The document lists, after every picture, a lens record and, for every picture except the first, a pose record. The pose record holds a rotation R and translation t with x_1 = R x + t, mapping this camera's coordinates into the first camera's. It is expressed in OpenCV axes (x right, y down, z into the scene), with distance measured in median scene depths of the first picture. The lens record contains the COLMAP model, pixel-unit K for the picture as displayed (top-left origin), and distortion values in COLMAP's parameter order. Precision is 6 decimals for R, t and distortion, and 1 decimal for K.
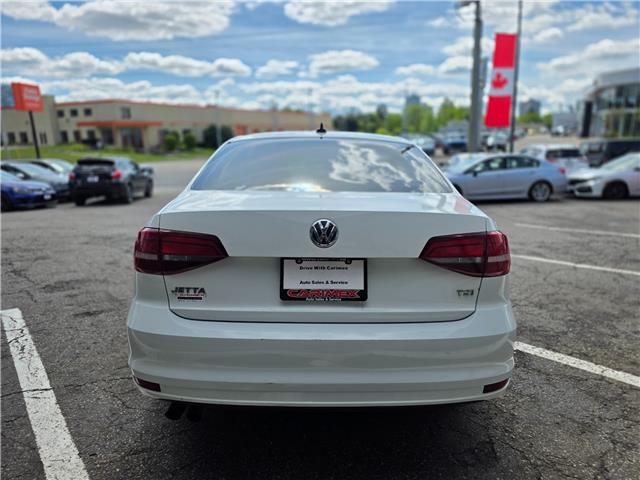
lens RADIAL K [[443.7, 0, 320.3], [0, 443.7, 237.3], [0, 0, 1]] dist [0.040715, -0.040936]
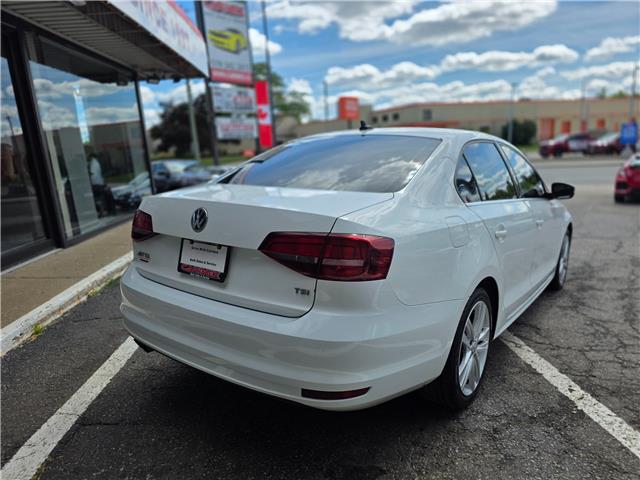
lens RADIAL K [[435.3, 0, 319.6], [0, 435.3, 243.6], [0, 0, 1]] dist [0.054448, -0.046171]
pose [[0.794124, 0.105680, -0.598497, 0.929393], [-0.093236, 0.994293, 0.051856, -0.035590], [0.600562, 0.014622, 0.799445, 0.253301]]
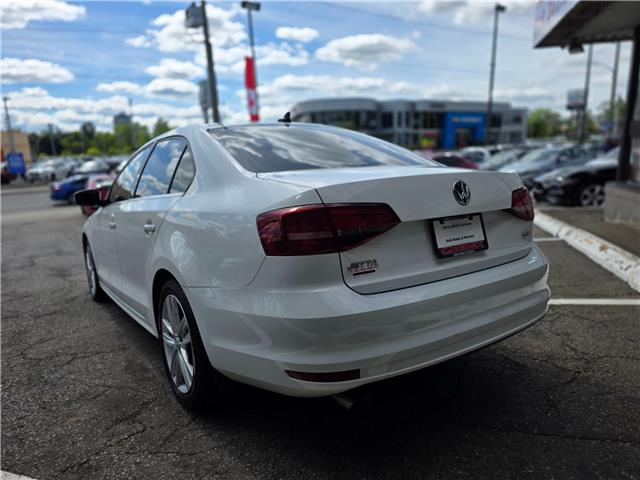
lens RADIAL K [[435.3, 0, 319.6], [0, 435.3, 243.6], [0, 0, 1]] dist [0.054448, -0.046171]
pose [[0.822899, -0.127422, 0.553715, -0.873983], [0.141816, 0.989747, 0.017004, 0.046388], [-0.550204, 0.064534, 0.832533, 0.280239]]
